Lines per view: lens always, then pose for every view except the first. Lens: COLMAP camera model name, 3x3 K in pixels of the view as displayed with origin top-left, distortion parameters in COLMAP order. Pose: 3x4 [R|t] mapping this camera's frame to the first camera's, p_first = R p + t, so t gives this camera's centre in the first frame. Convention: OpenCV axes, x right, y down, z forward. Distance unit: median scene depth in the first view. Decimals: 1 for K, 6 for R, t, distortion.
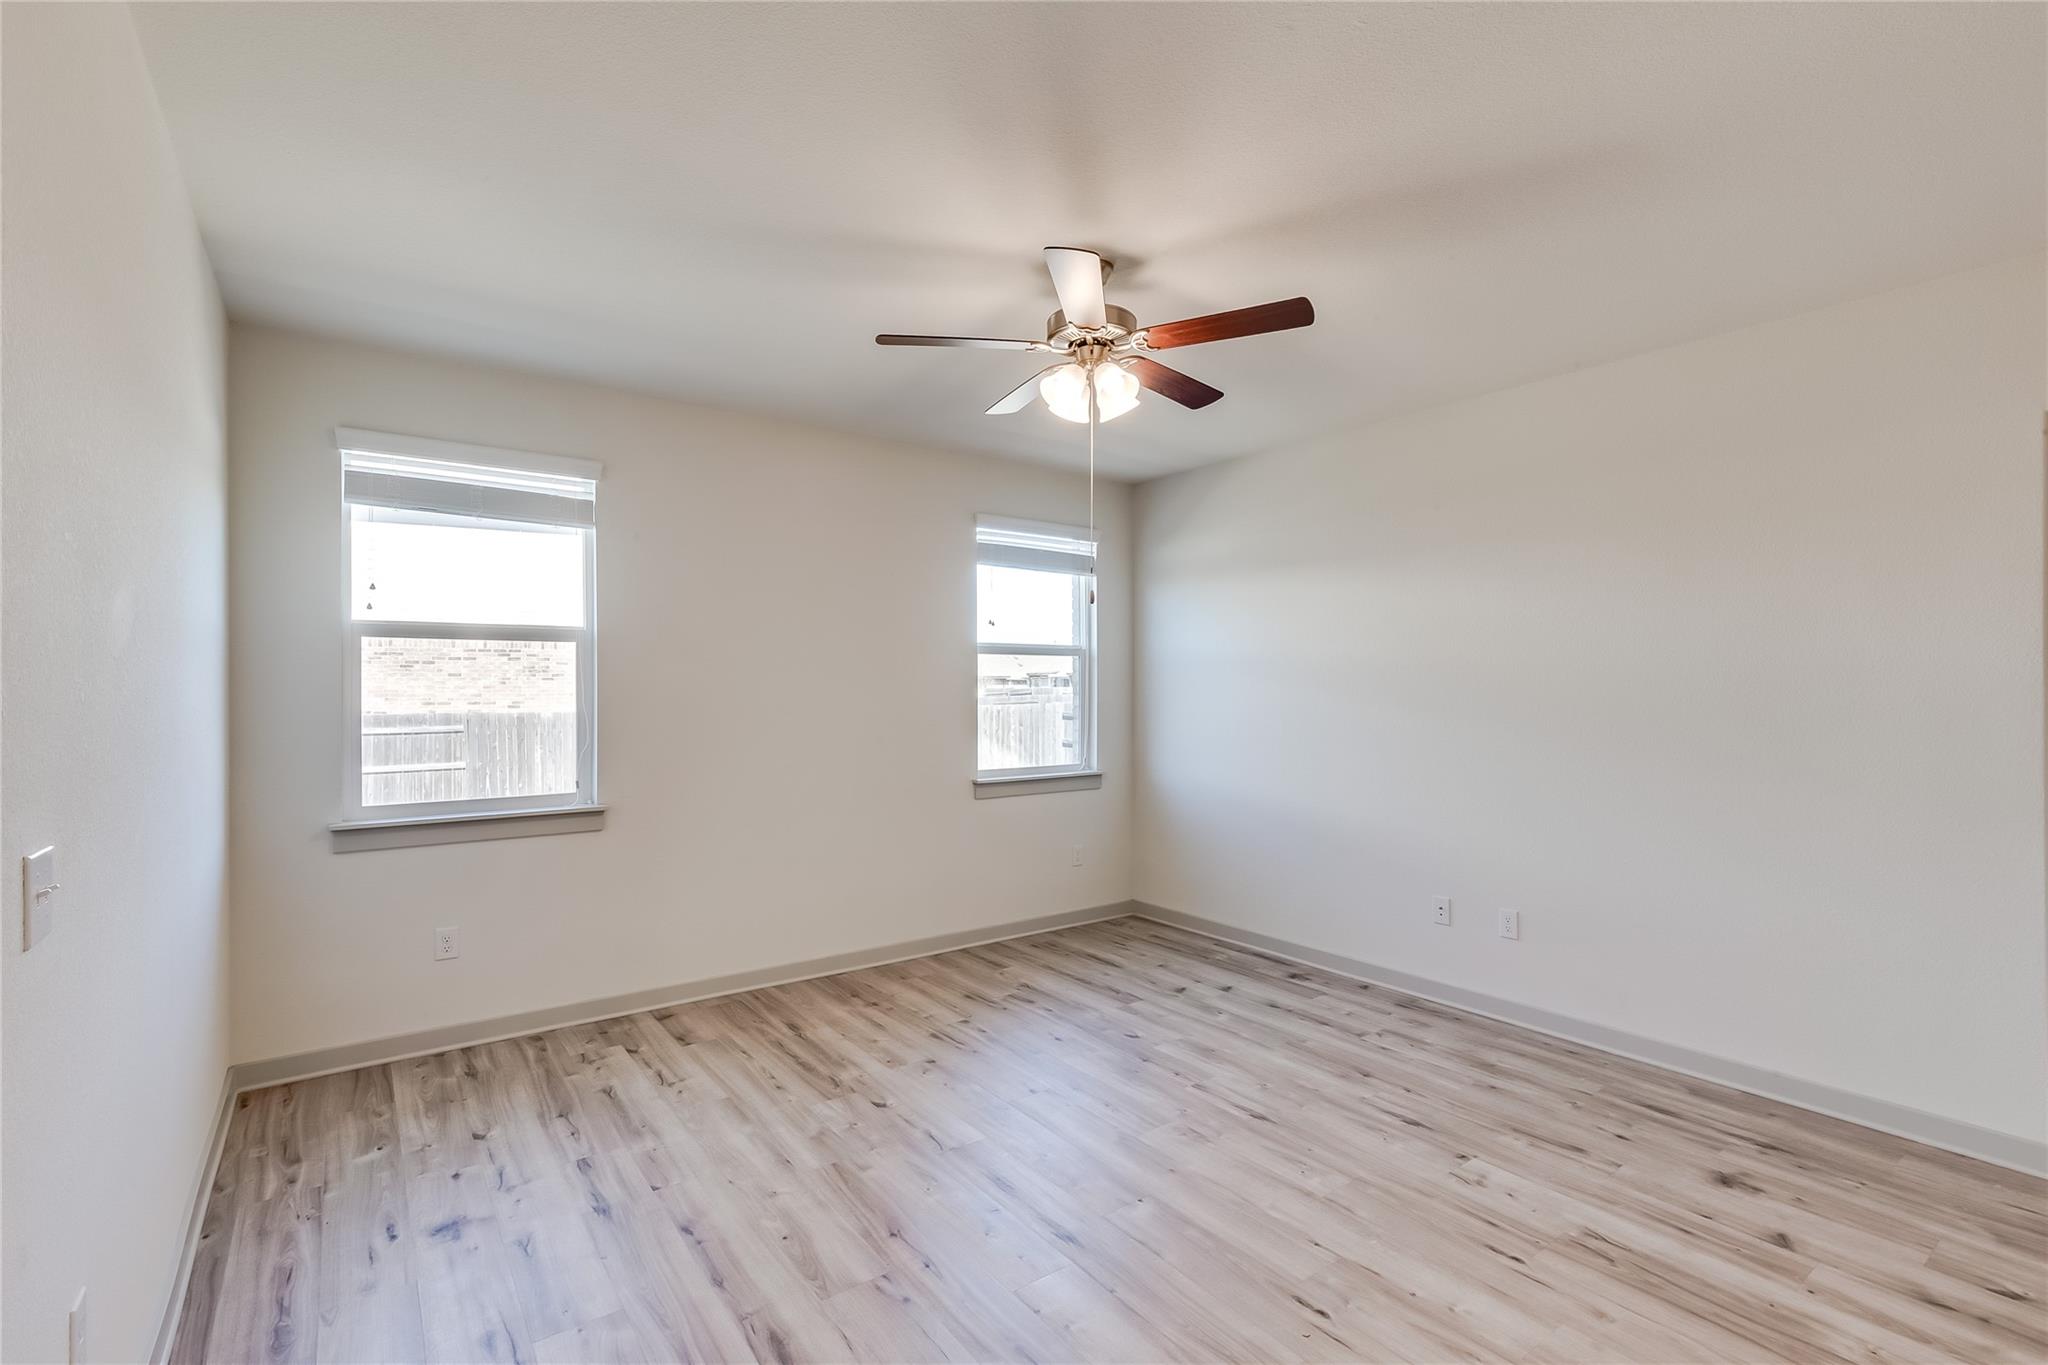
lens RADIAL K [[936.4, 0, 1018.1], [0, 936.4, 679.7], [0, 0, 1]] dist [0.005964, -0.000500]
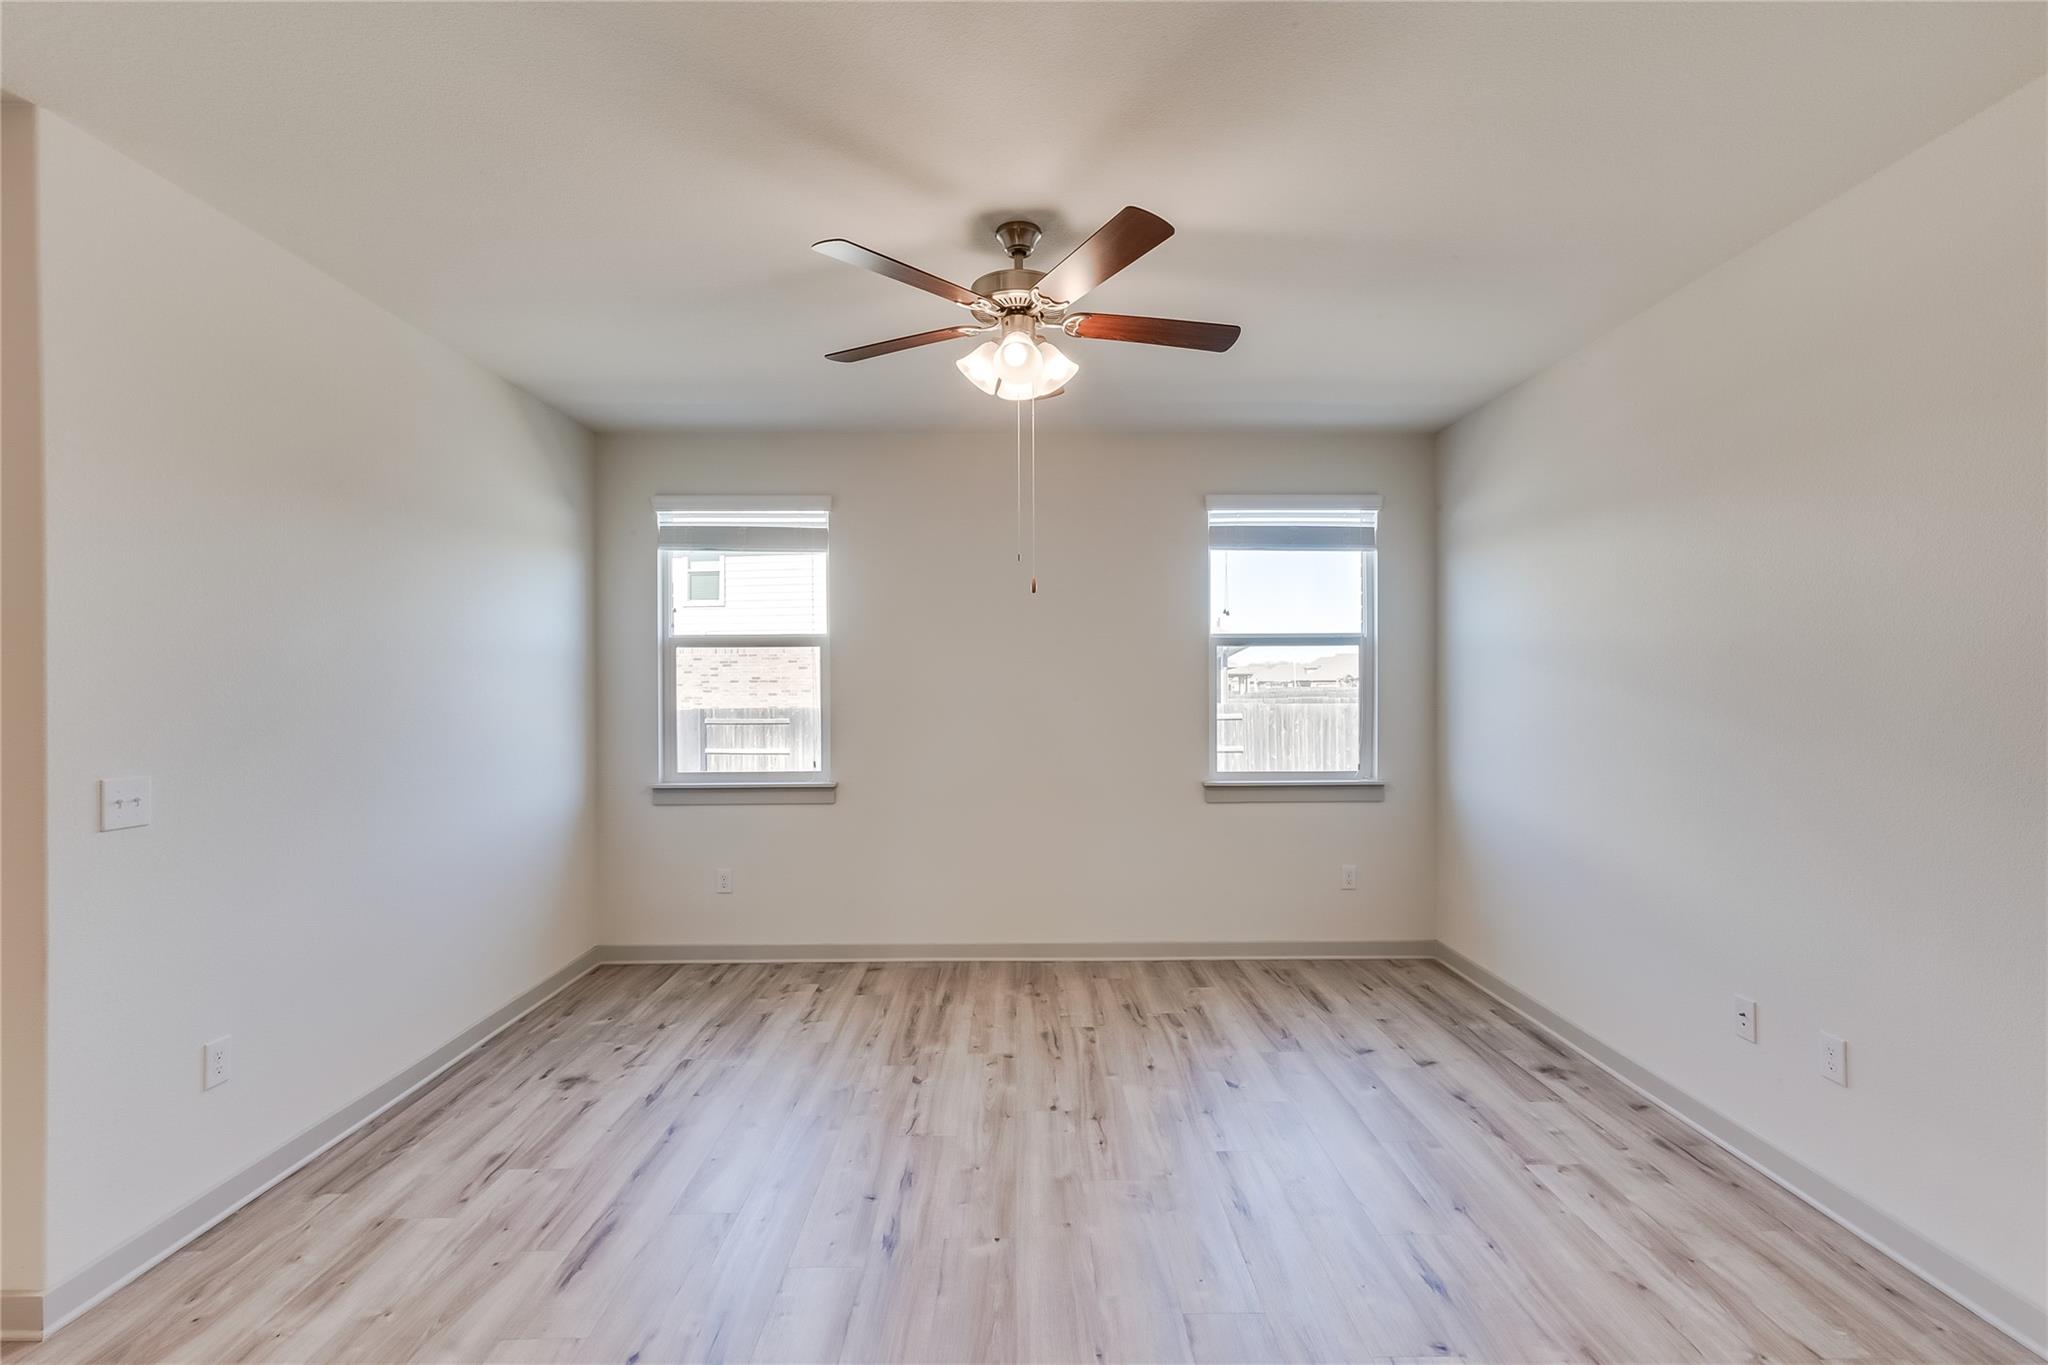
lens RADIAL K [[936.4, 0, 1019.1], [0, 936.4, 680.0], [0, 0, 1]] dist [0.005964, -0.000500]
pose [[0.809311, -0.005691, -0.587353, 0.455577], [0.008378, 0.999963, 0.001856, 0.002880], [0.587321, -0.006423, 0.809329, 0.177709]]
